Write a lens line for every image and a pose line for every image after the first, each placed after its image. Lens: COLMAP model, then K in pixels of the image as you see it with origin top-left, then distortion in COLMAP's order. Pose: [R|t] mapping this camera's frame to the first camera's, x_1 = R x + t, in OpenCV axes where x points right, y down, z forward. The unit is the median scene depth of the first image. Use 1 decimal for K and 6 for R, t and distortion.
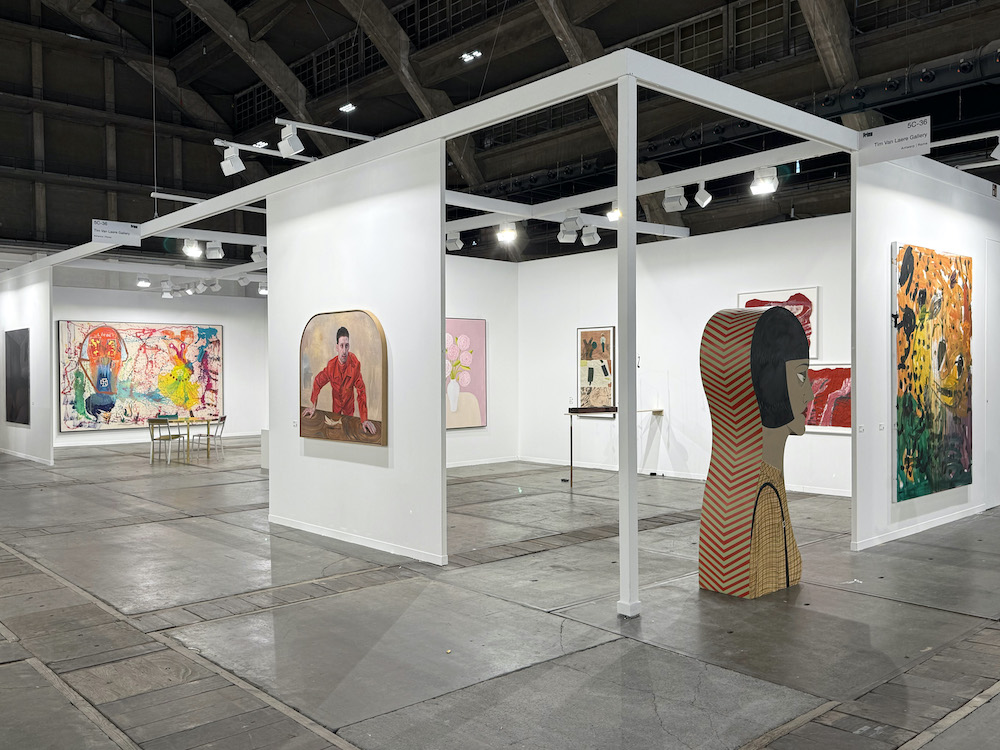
lens RADIAL K [[888.0, 0, 490.4], [0, 888.0, 373.9], [0, 0, 1]] dist [0.079832, -0.100449]
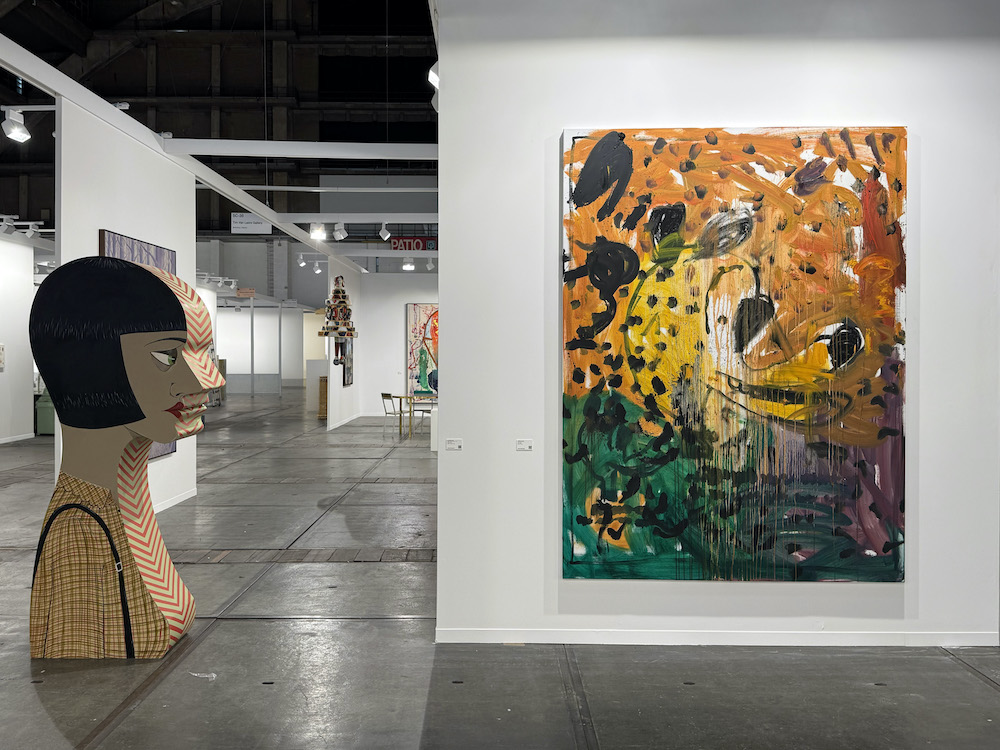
lens RADIAL K [[888.0, 0, 463.8], [0, 888.0, 357.2], [0, 0, 1]] dist [0.079832, -0.100449]
pose [[0.723250, 0.012263, -0.690477, 0.771119], [-0.009852, 0.999924, 0.007439, -0.003541], [0.690516, 0.001422, 0.723316, 0.517689]]
